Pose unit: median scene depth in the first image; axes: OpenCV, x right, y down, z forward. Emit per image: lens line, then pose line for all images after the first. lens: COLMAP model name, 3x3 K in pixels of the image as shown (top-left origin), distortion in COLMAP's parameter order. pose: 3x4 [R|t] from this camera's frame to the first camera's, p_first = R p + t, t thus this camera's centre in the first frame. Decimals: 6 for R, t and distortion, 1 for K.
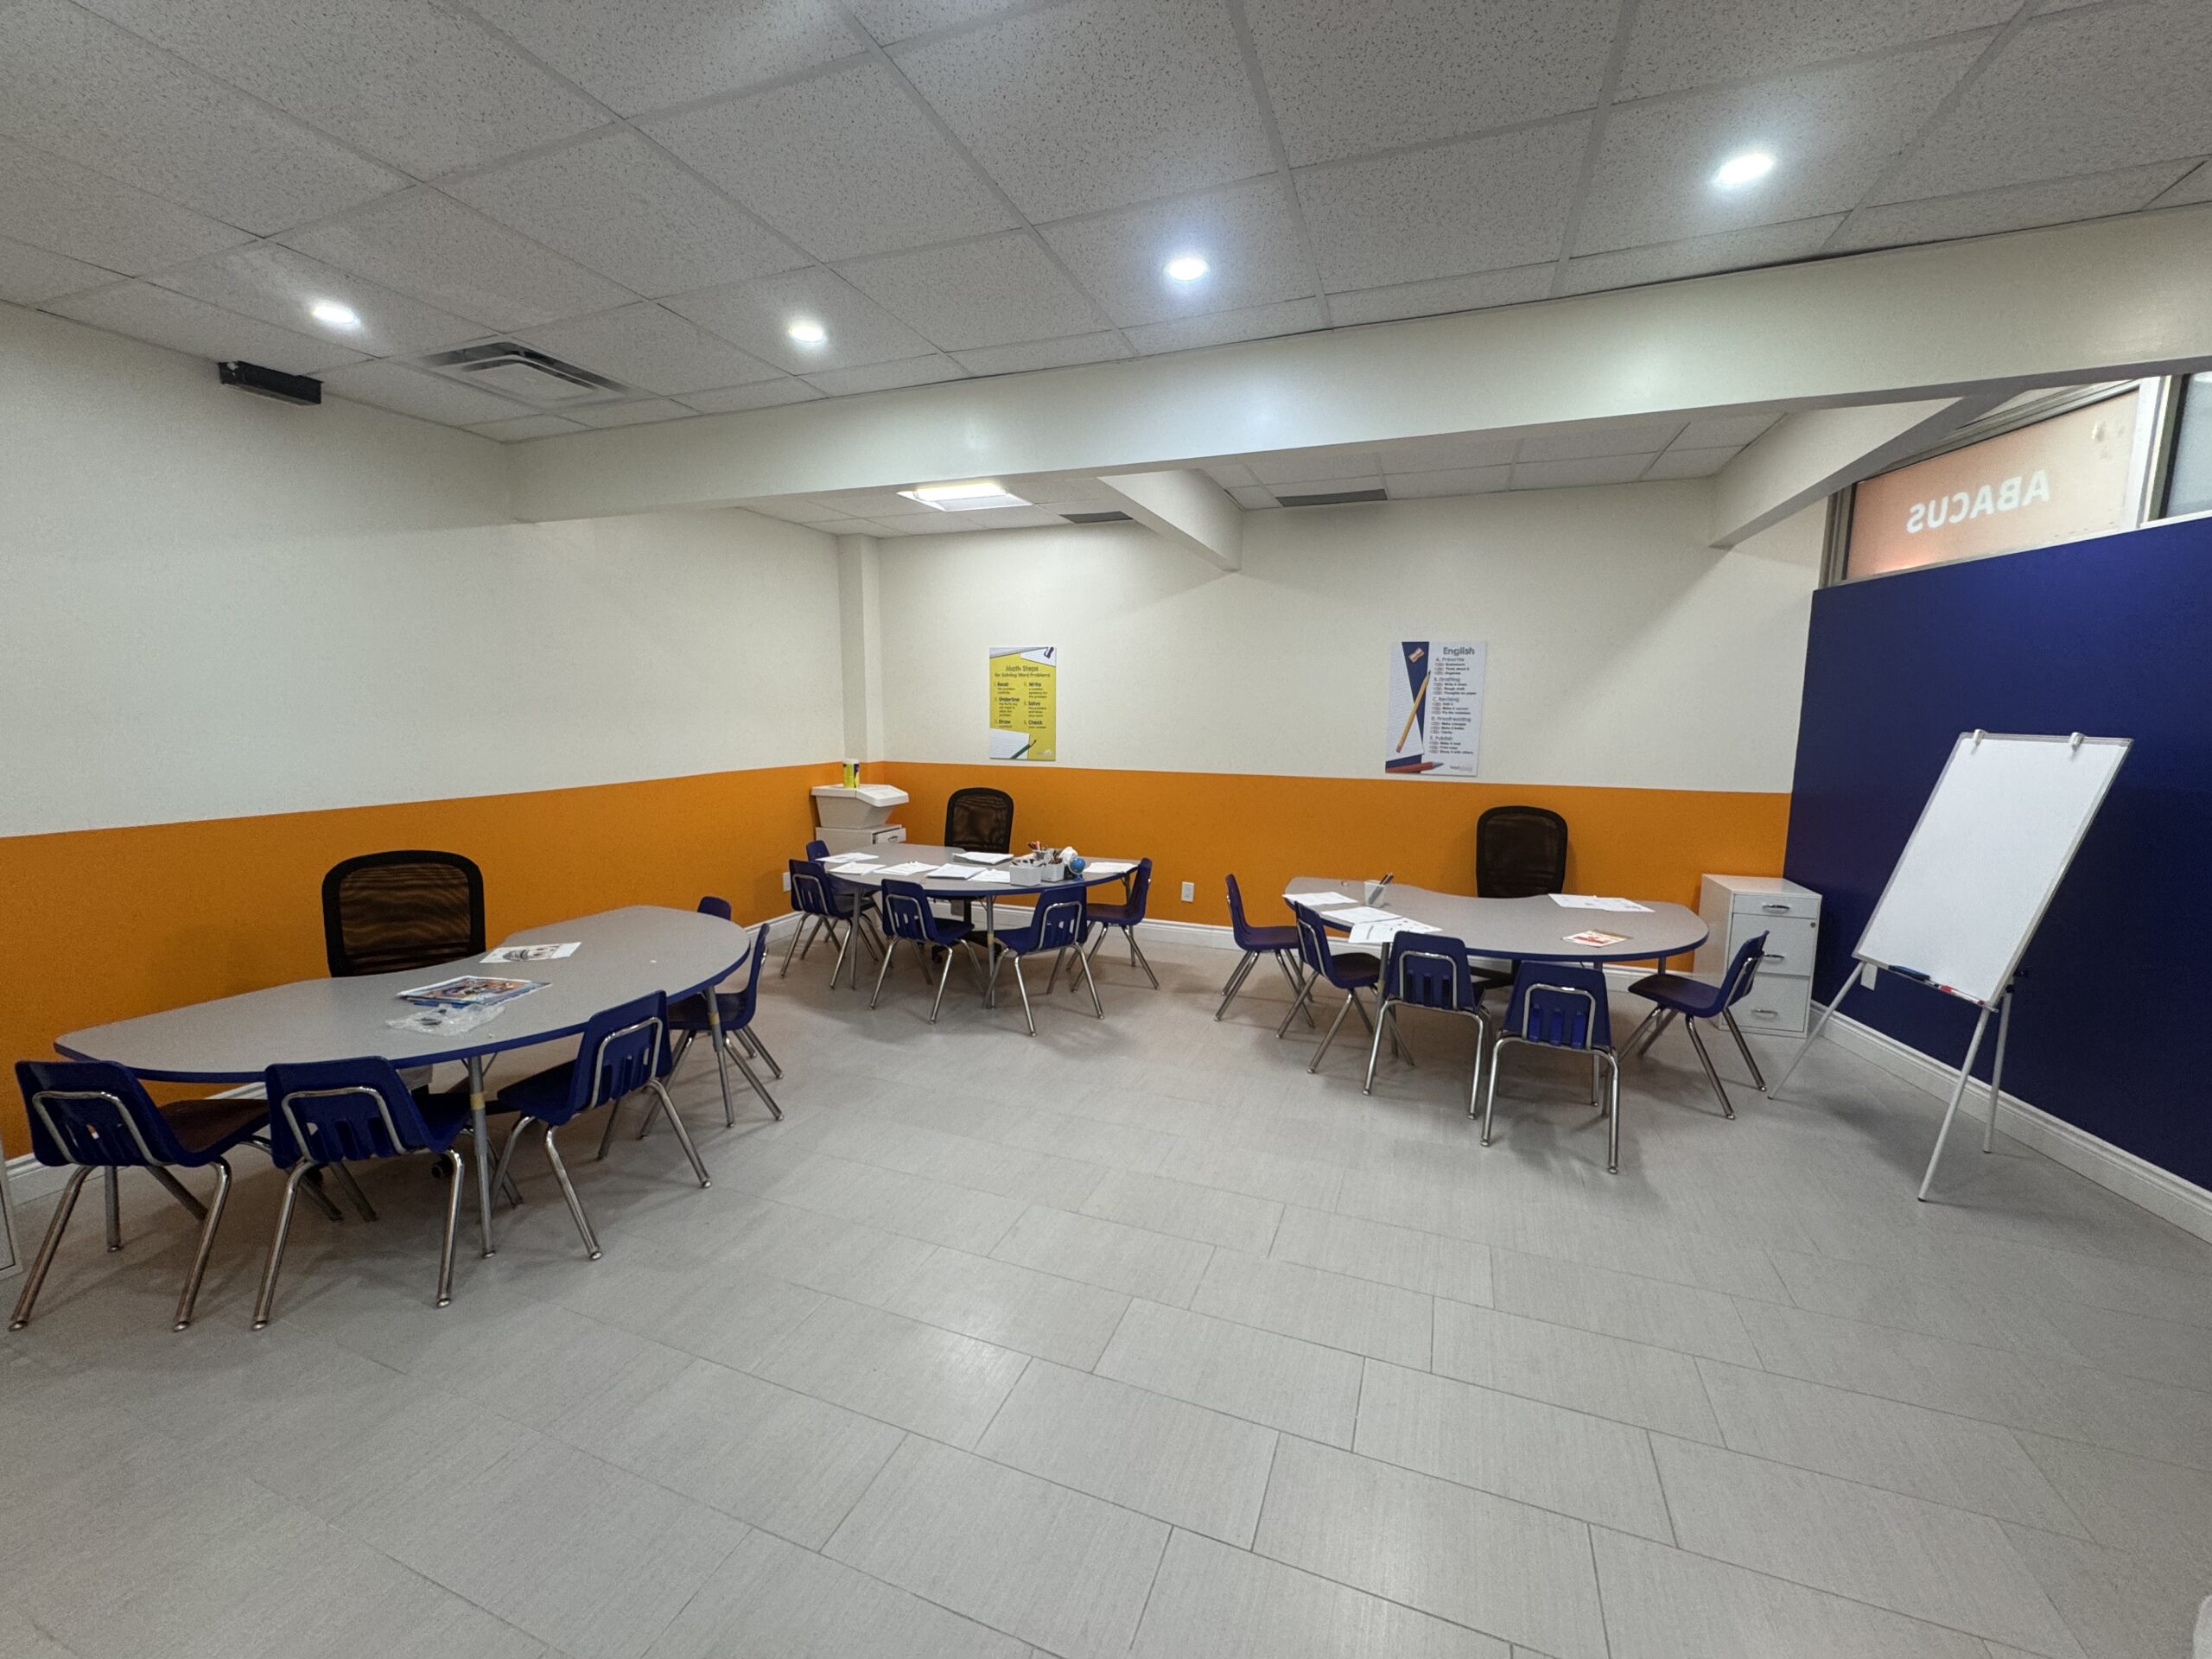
lens RADIAL K [[888.2, 0, 1123.5], [0, 888.2, 821.0], [0, 0, 1]] dist [-0.000976, 0.001263]
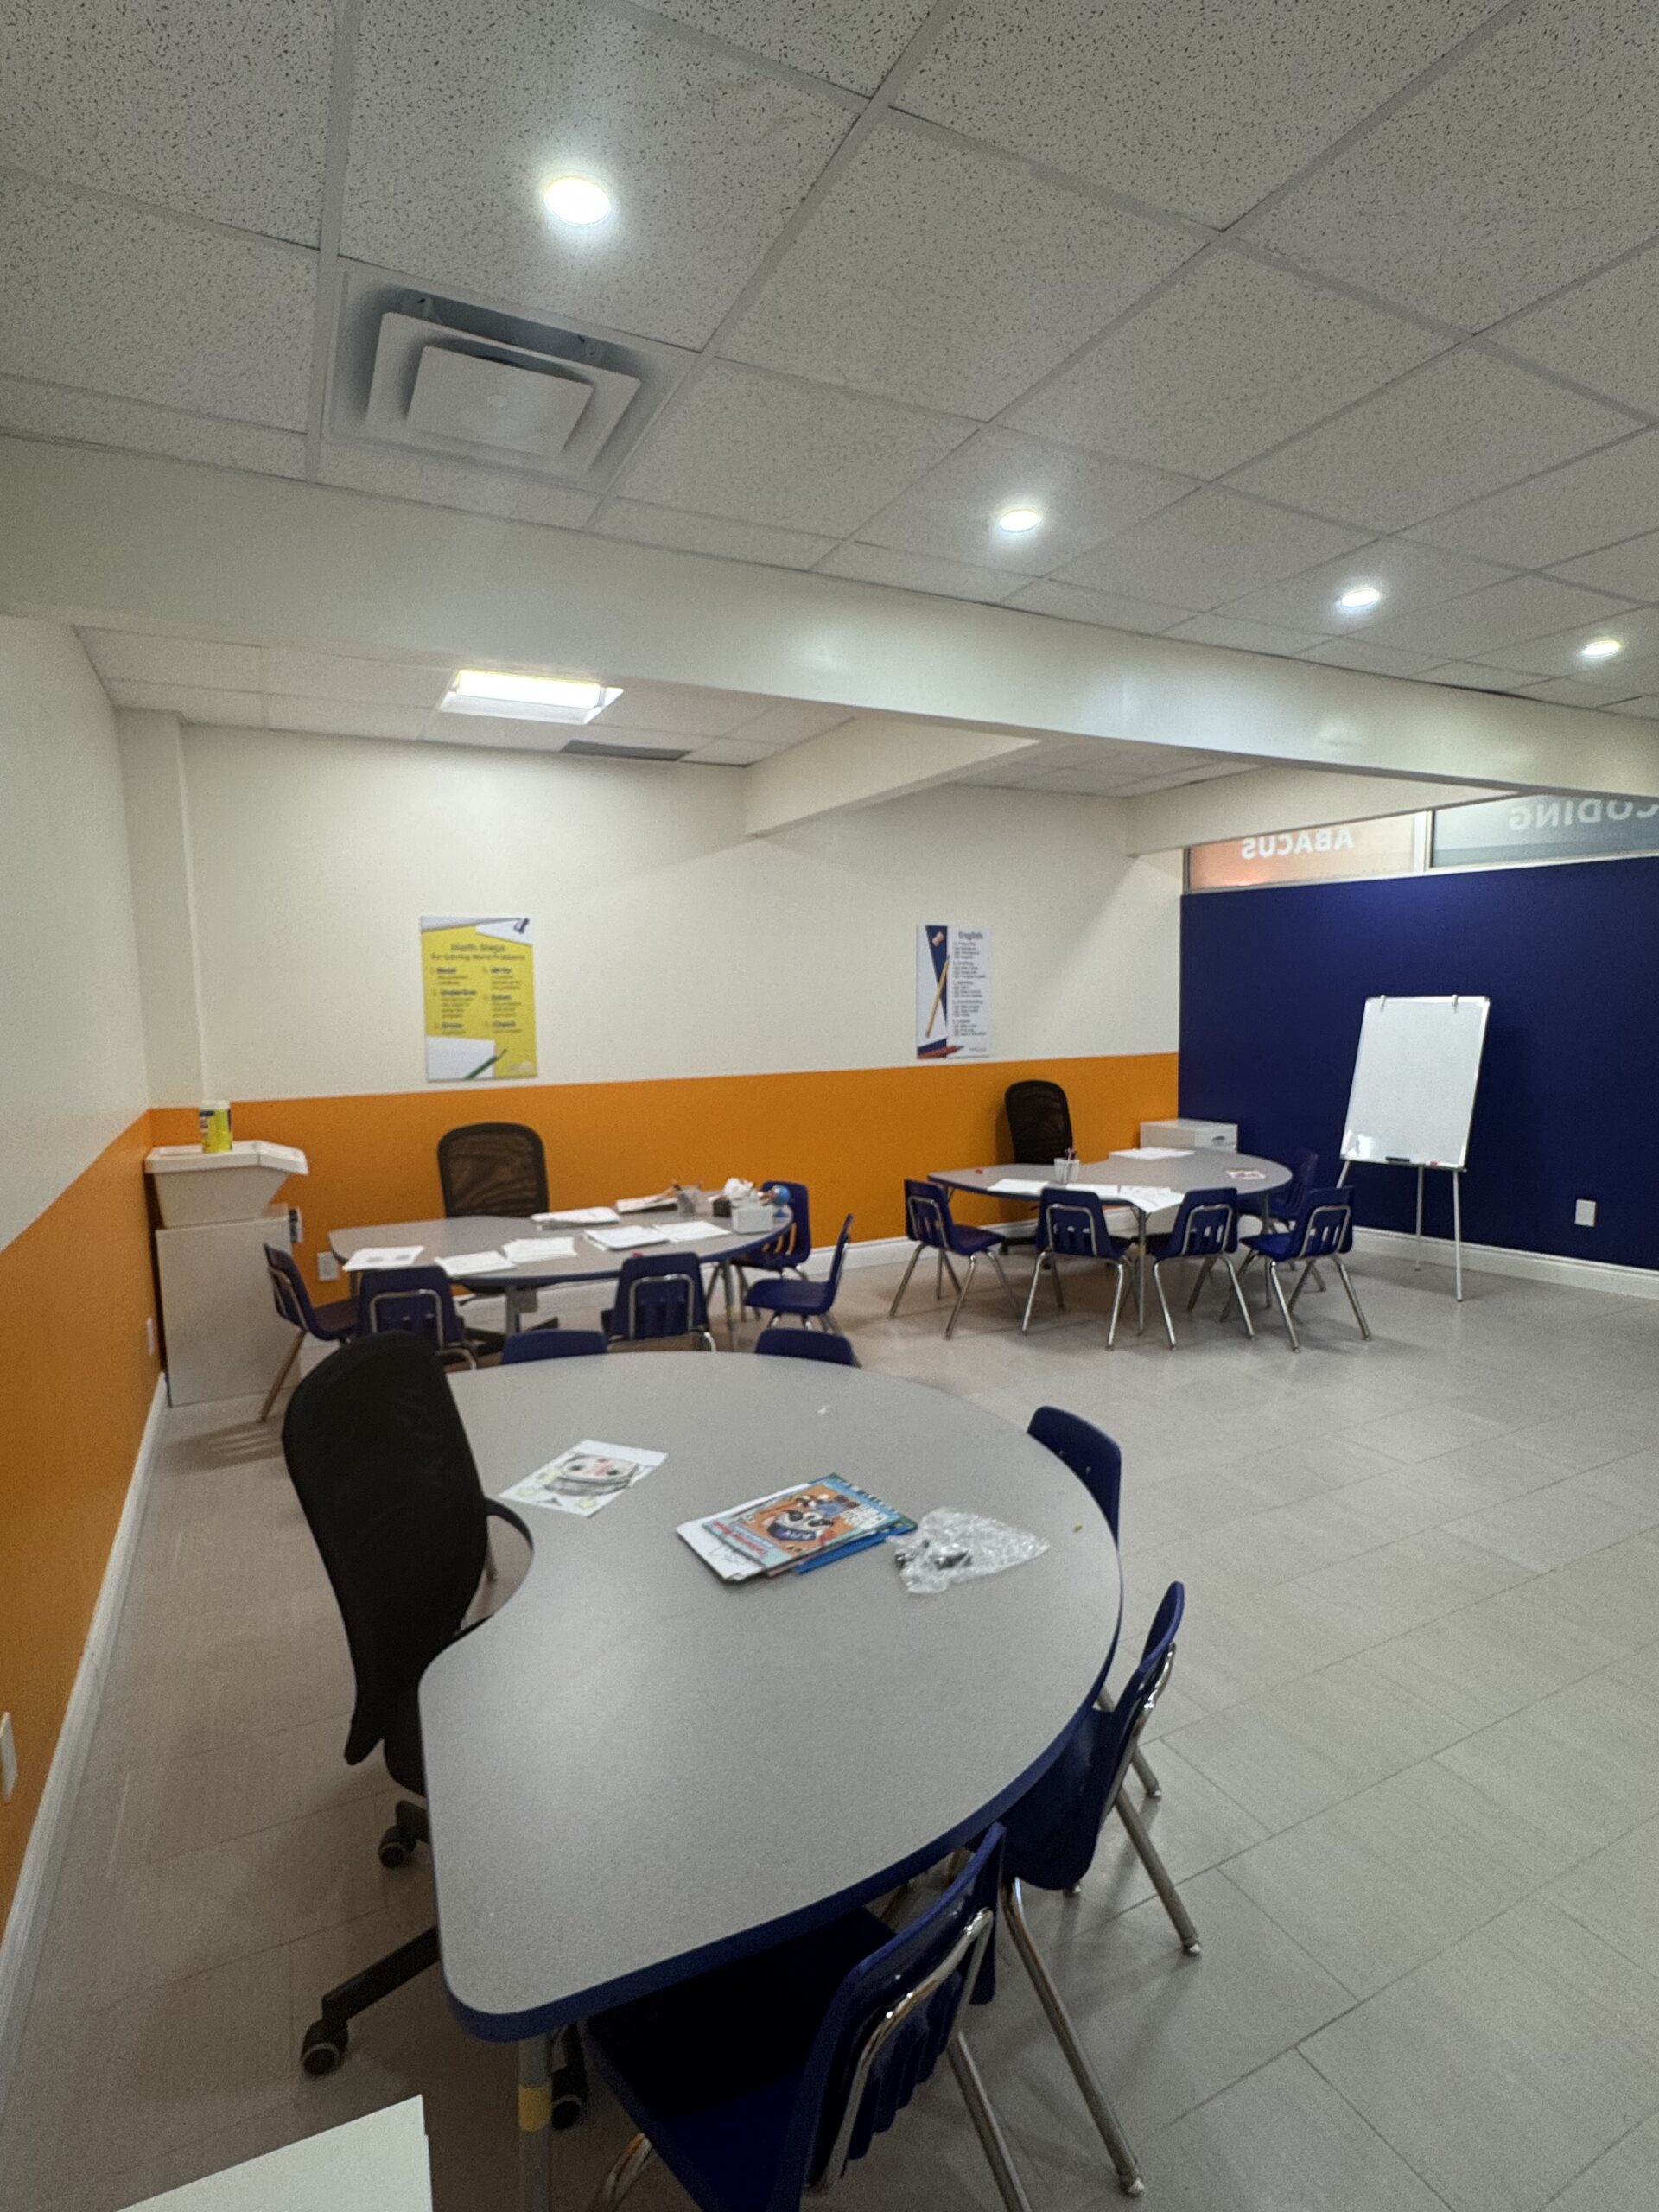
lens RADIAL K [[1088.6, 0, 811.8], [0, 1088.6, 1093.3], [0, 0, 1]] dist [0.002427, -0.001061]
pose [[0.672729, -0.087445, 0.734703, -0.675150], [0.116926, 0.993078, 0.011134, -0.045194], [-0.730591, 0.078416, 0.678297, 0.289312]]
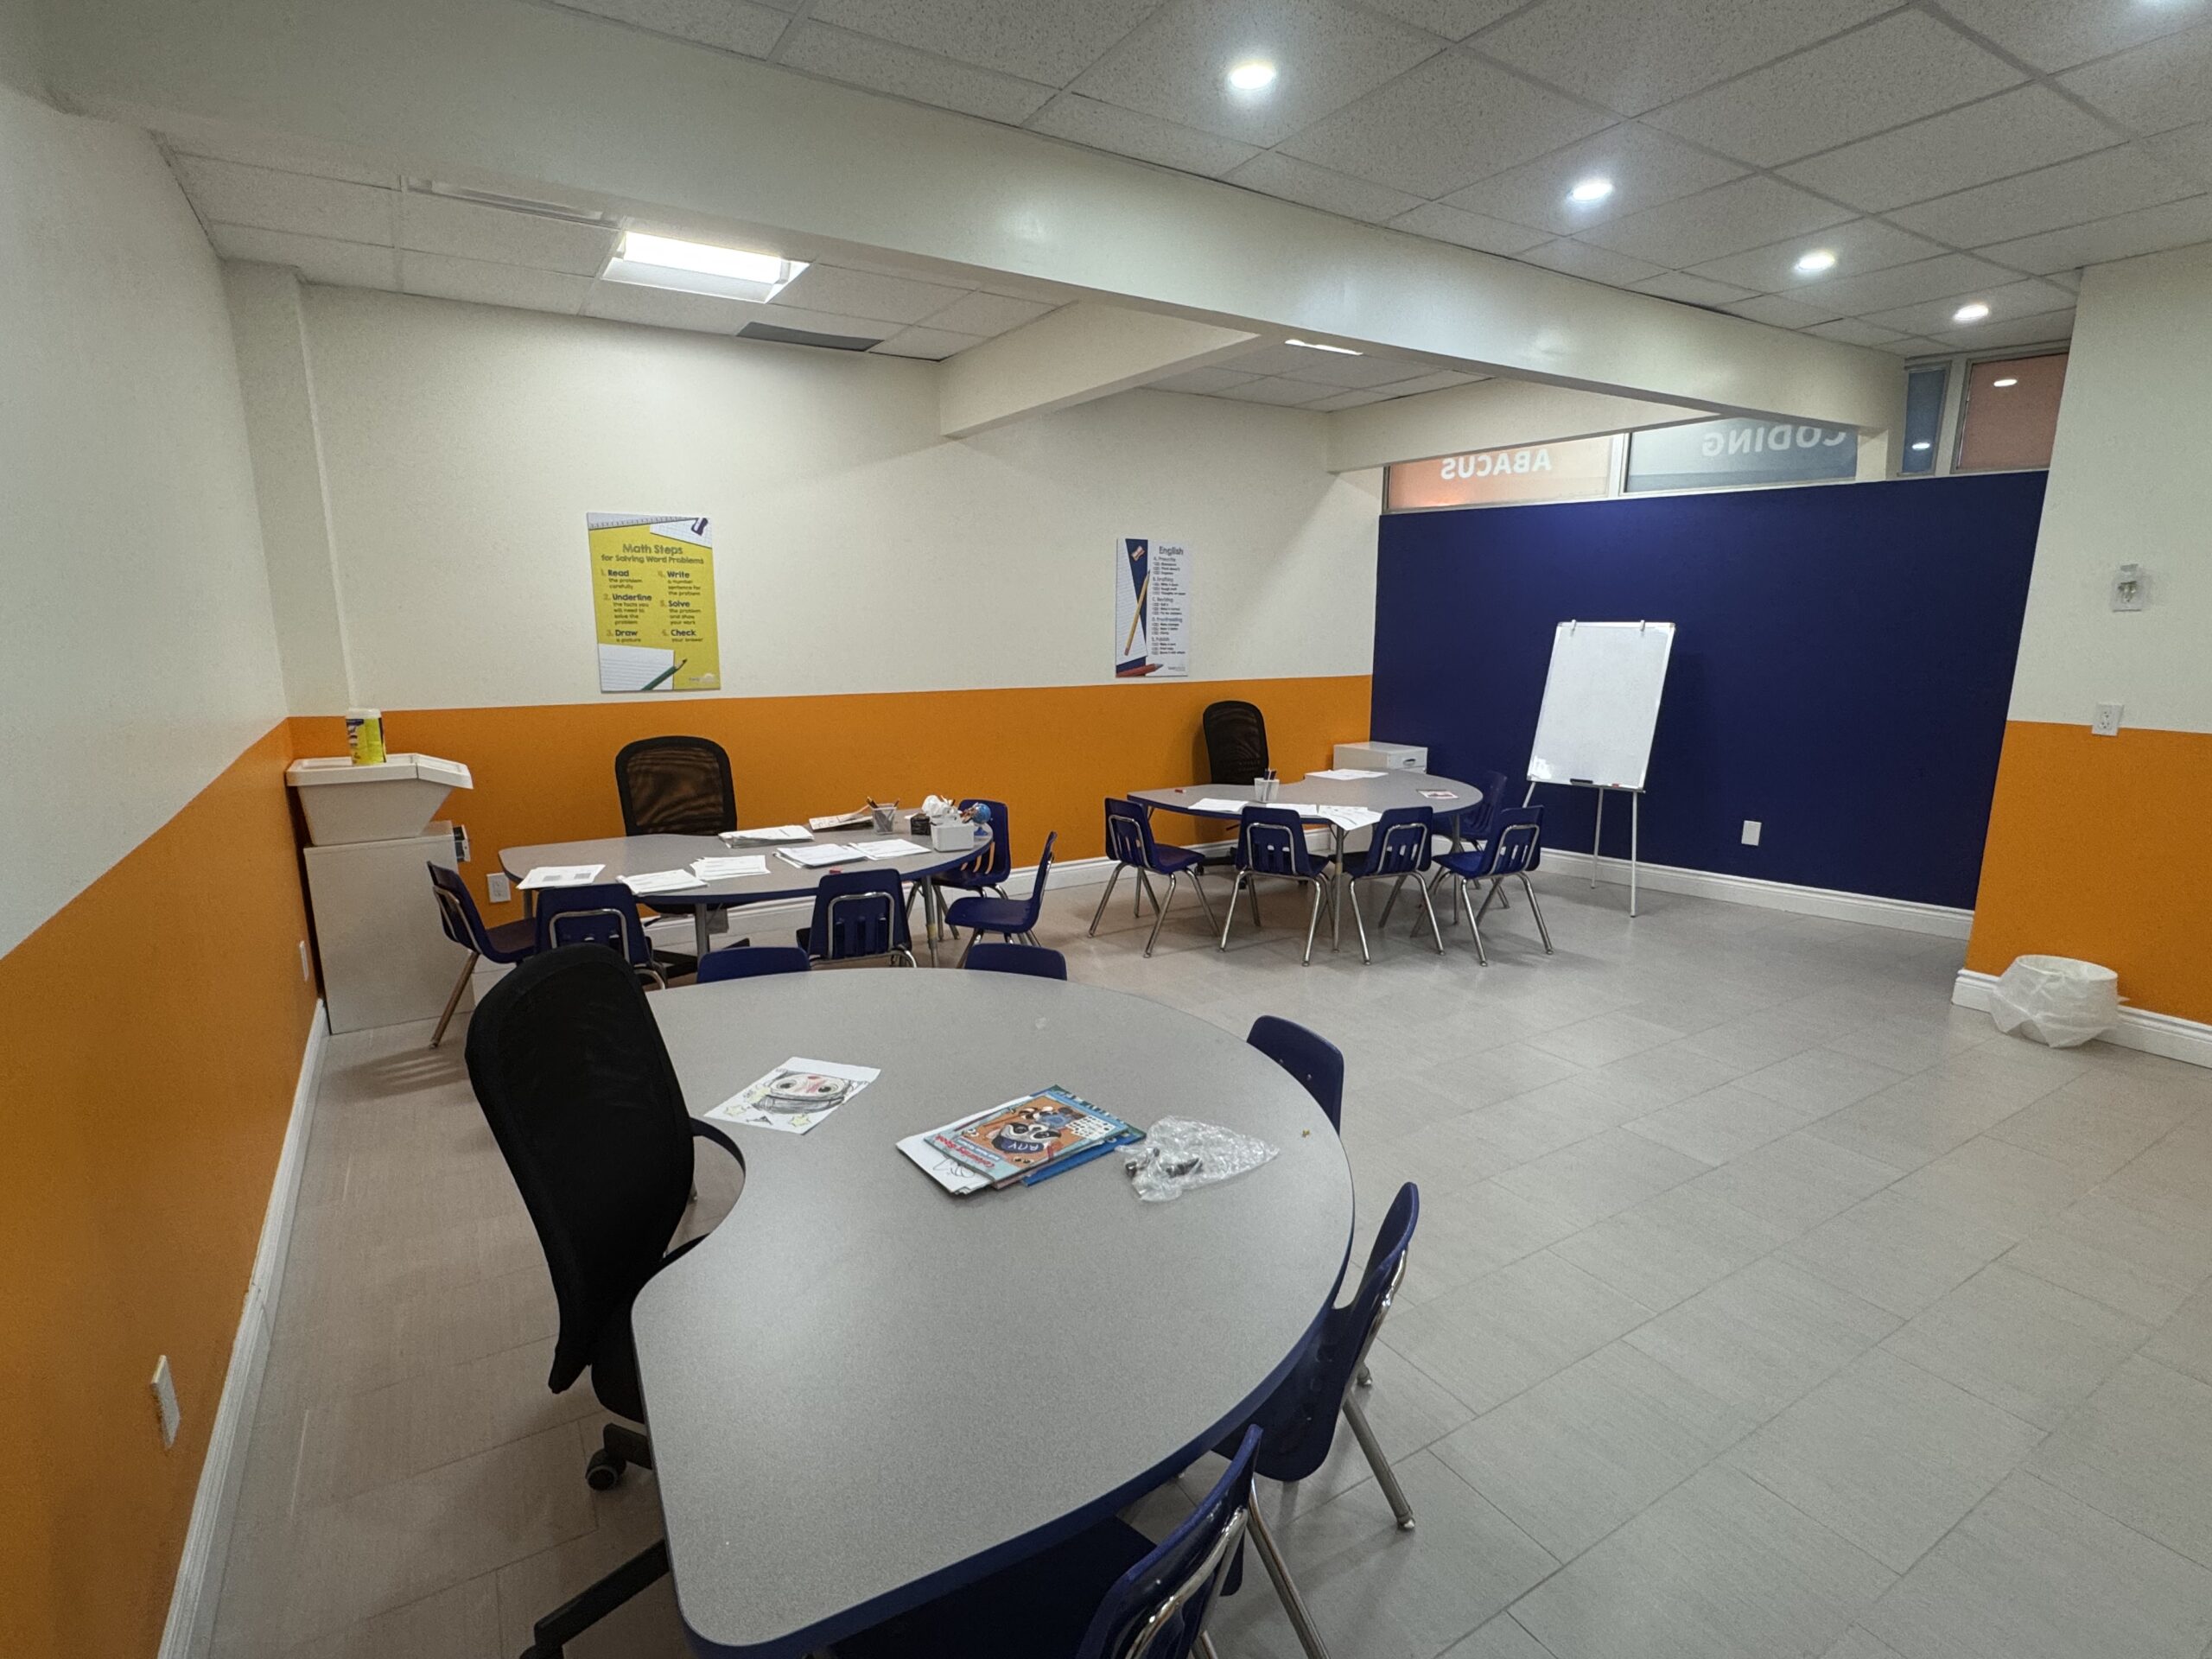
lens RADIAL K [[1088.6, 0, 1089.8], [0, 1088.6, 820.5], [0, 0, 1]] dist [0.002427, -0.001061]
pose [[0.607909, -0.153698, 0.778989, -0.669924], [0.106554, 0.988003, 0.111785, -0.037302], [-0.786824, 0.015050, 0.616993, 0.313654]]
